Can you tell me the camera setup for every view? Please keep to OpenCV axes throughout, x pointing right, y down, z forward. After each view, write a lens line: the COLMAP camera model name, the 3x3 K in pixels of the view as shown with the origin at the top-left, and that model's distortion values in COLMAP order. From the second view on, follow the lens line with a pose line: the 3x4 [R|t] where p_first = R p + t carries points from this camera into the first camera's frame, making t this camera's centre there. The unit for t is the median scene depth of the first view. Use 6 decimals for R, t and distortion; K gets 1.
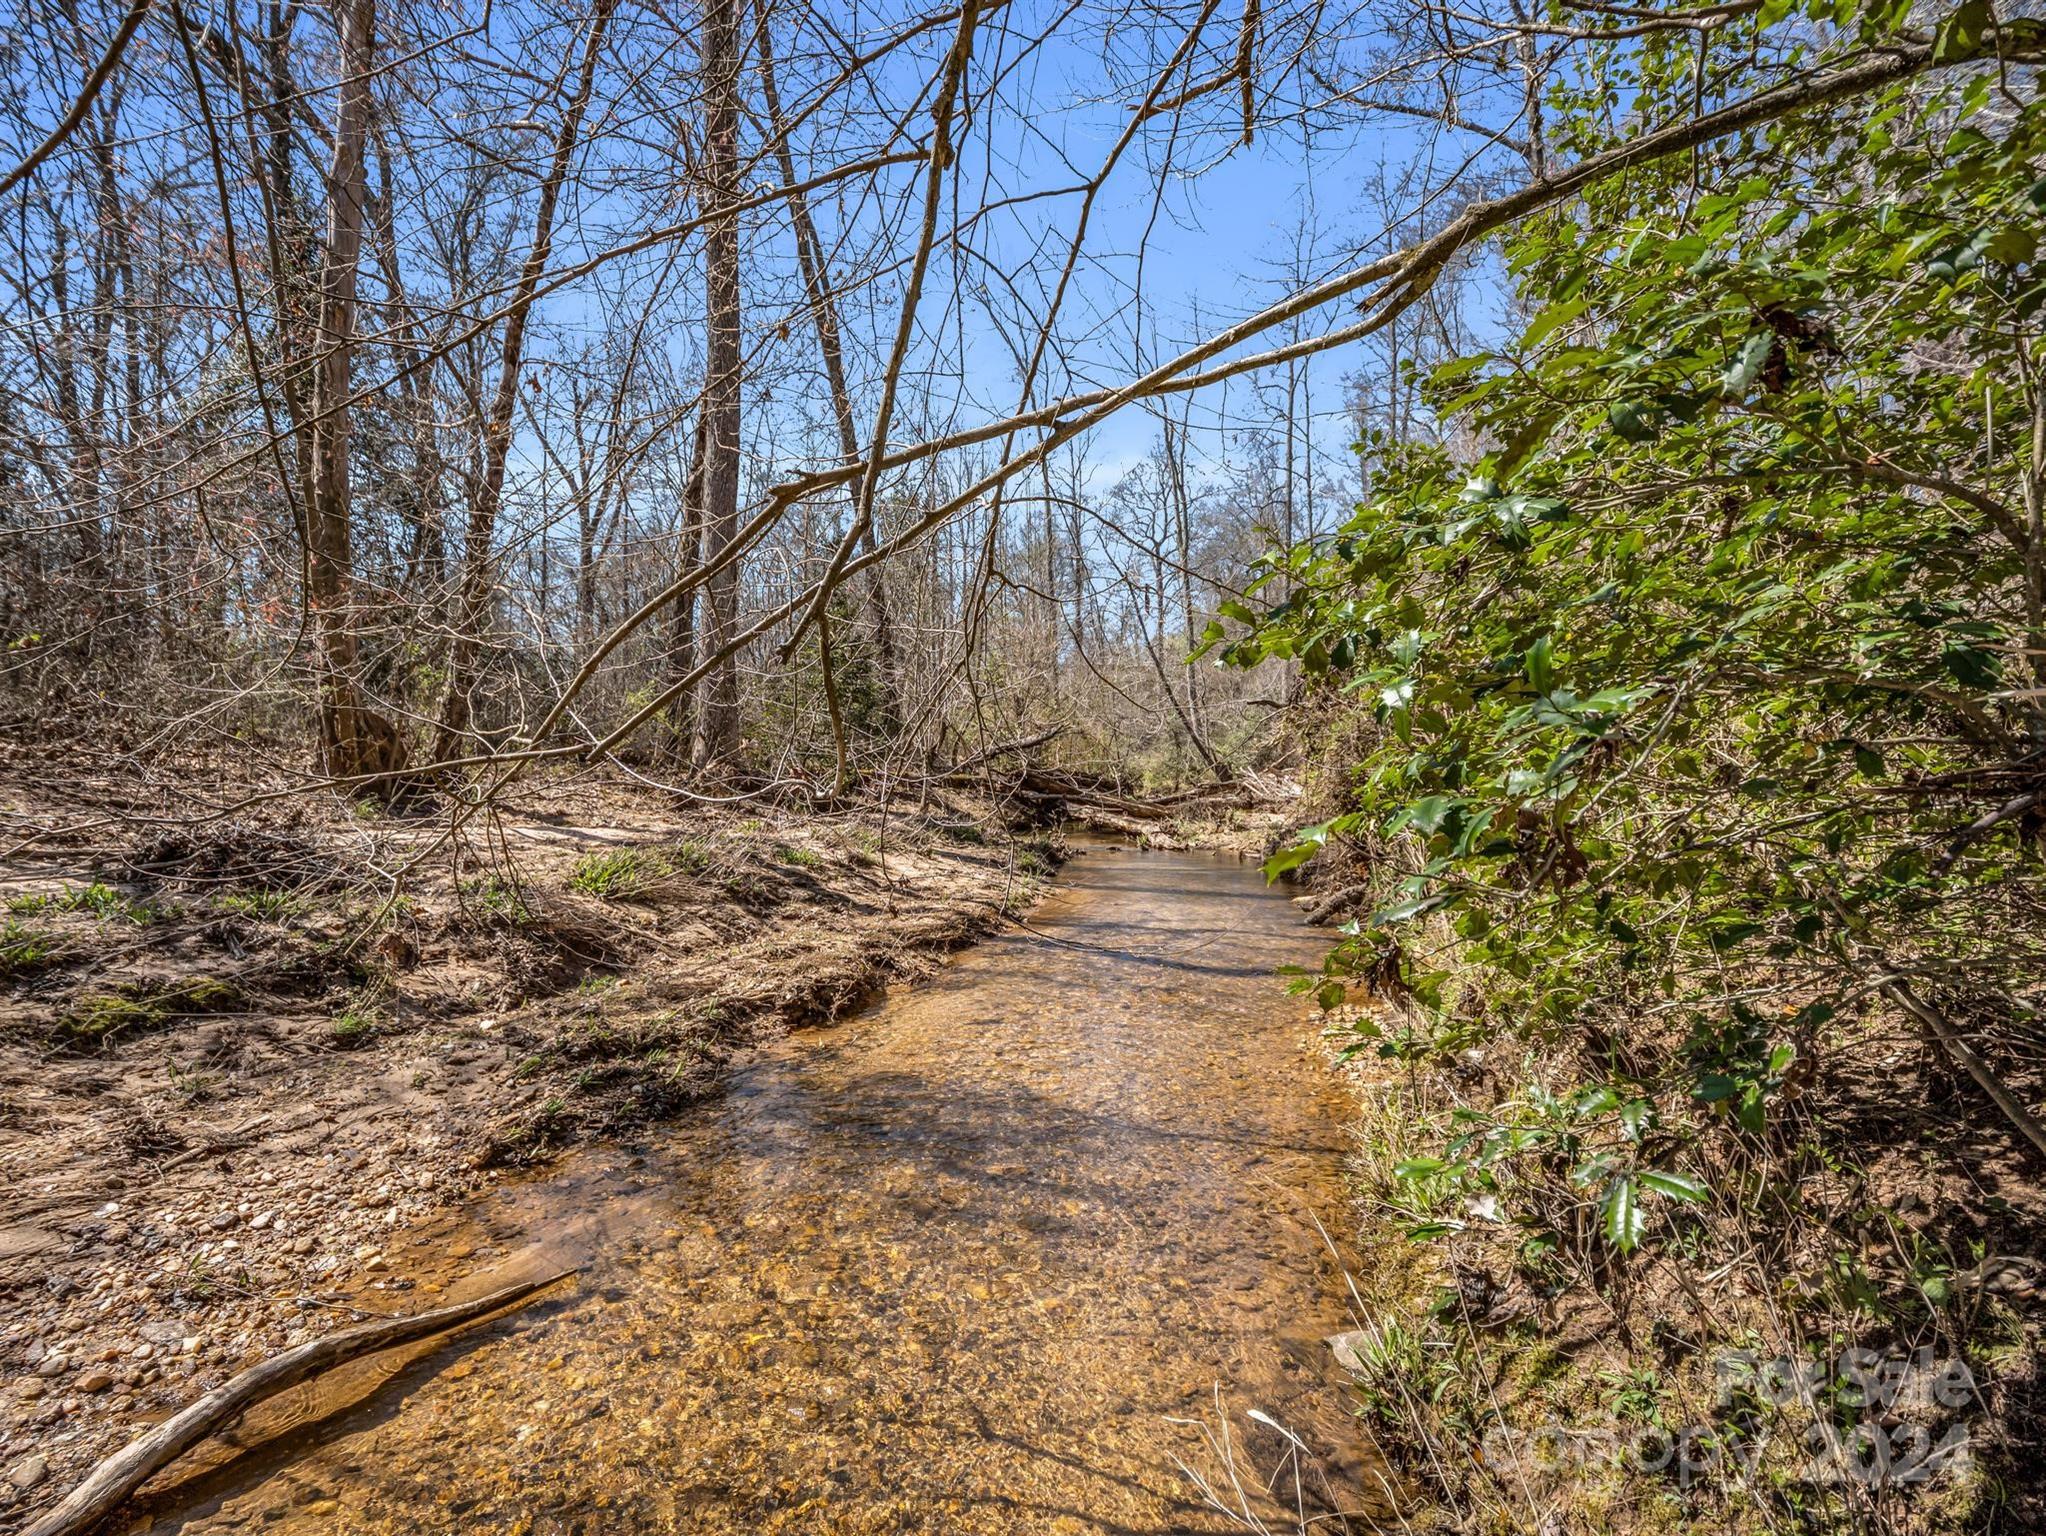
lens RADIAL K [[954.6, 0, 1022.5], [0, 954.6, 760.8], [0, 0, 1]] dist [-0.006063, 0.001265]
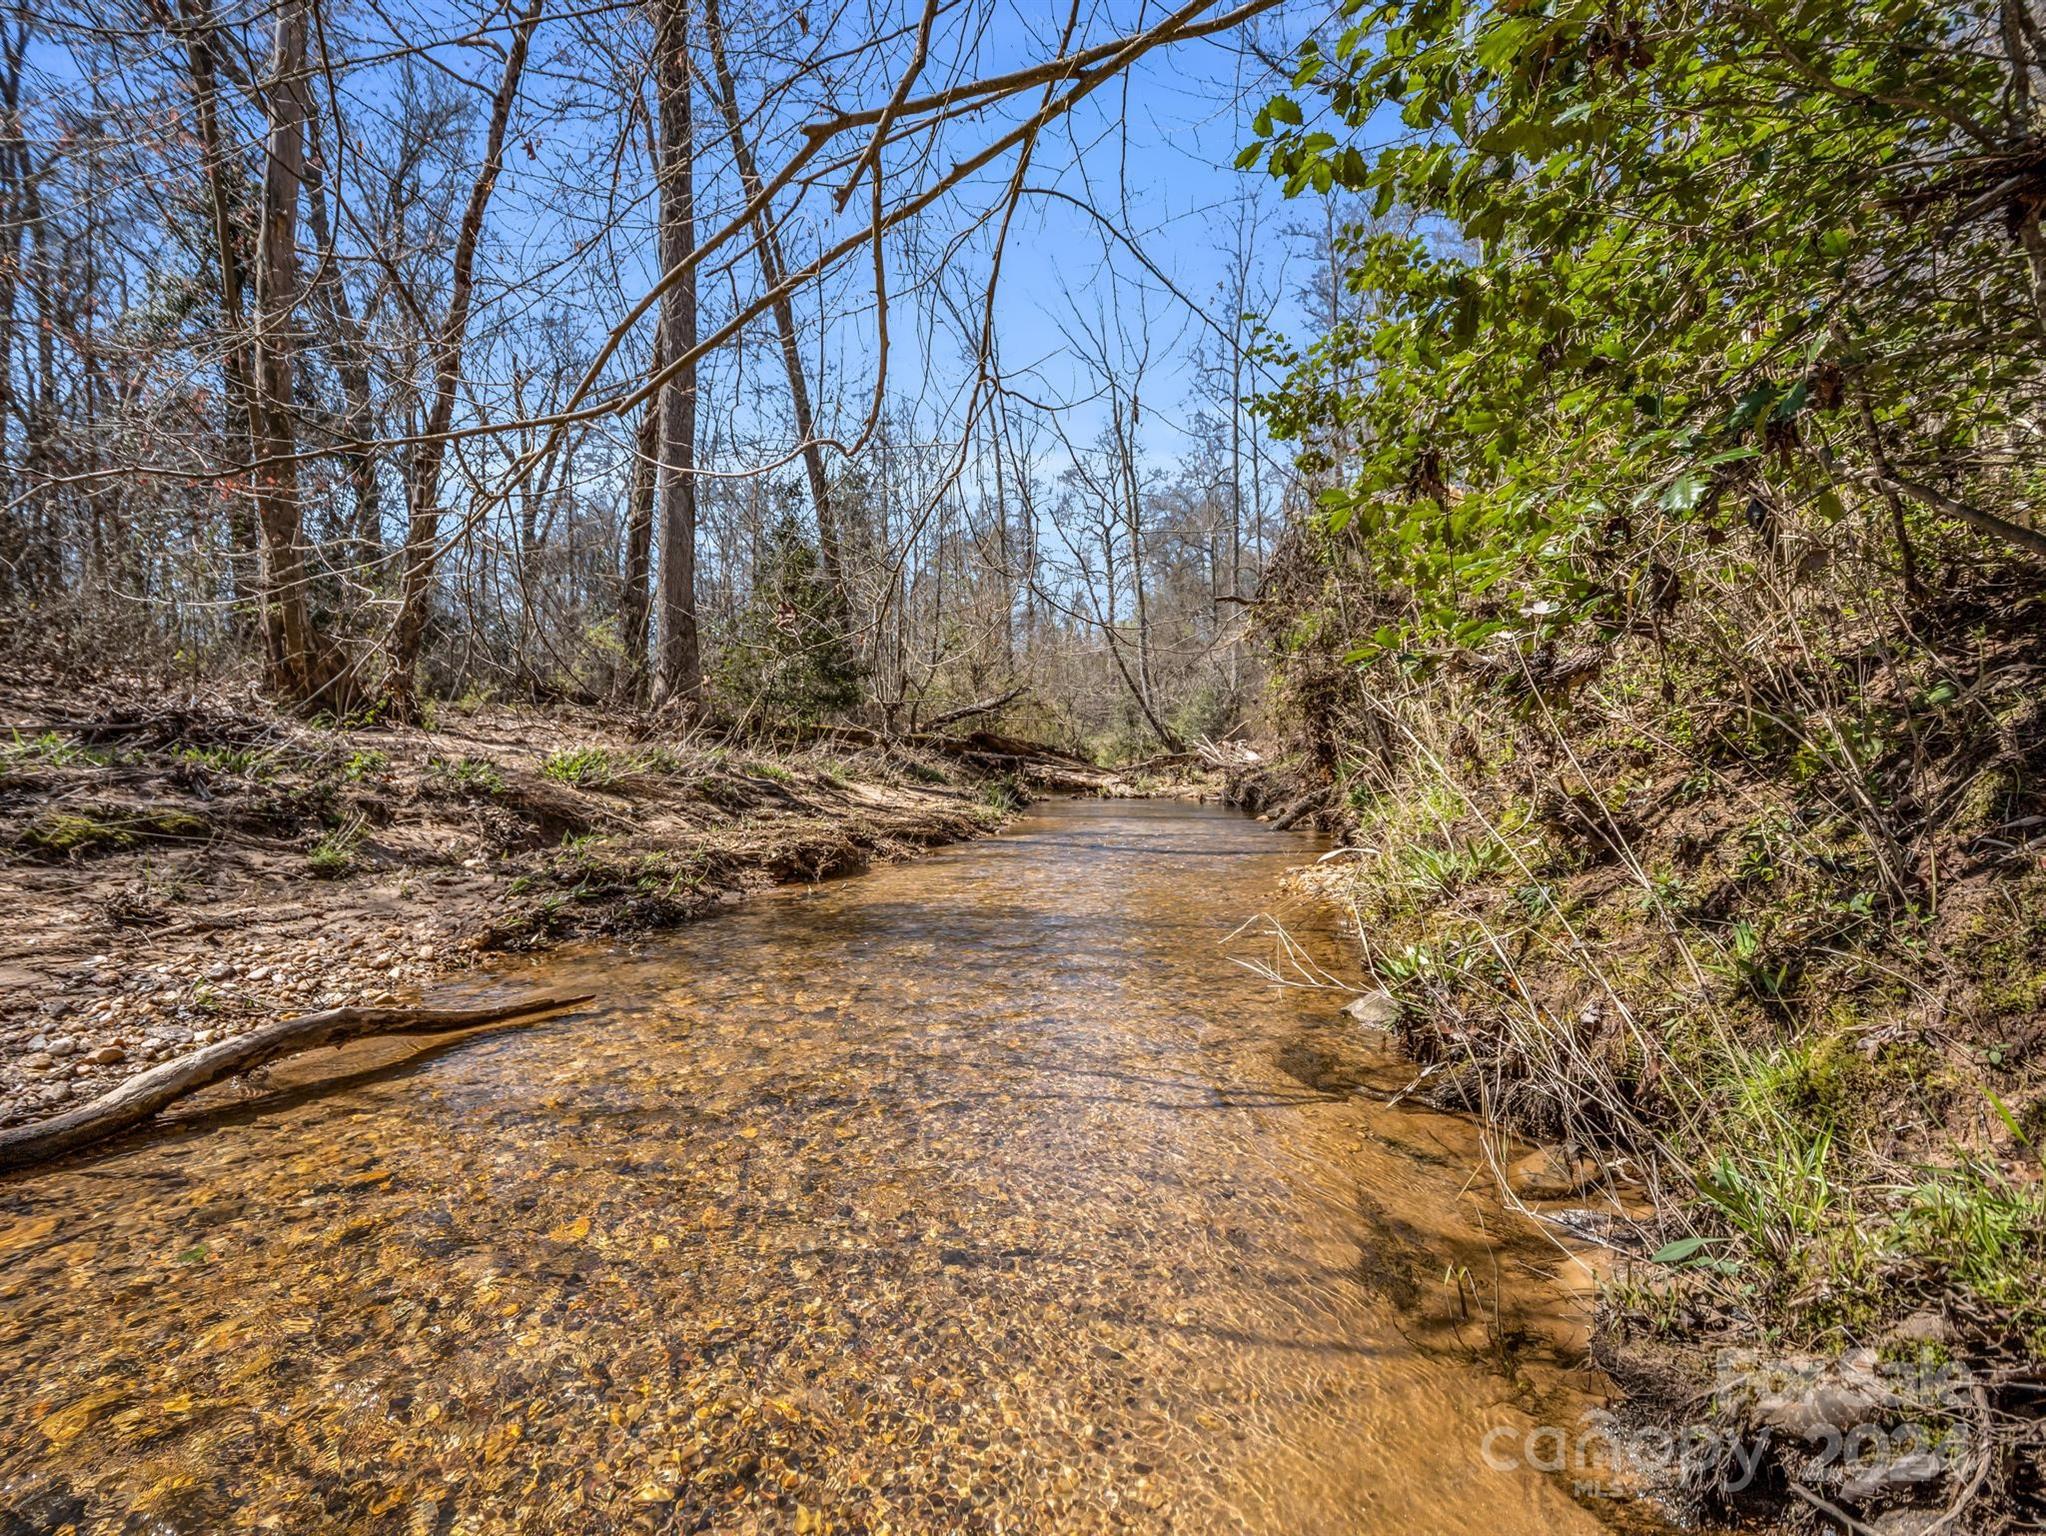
lens RADIAL K [[954.6, 0, 1017.8], [0, 954.6, 774.9], [0, 0, 1]] dist [-0.006063, 0.001265]
pose [[0.998610, -0.014254, 0.050742, -0.031710], [0.014338, 0.999896, -0.001290, 0.133467], [-0.050719, 0.002016, 0.998711, -0.006983]]
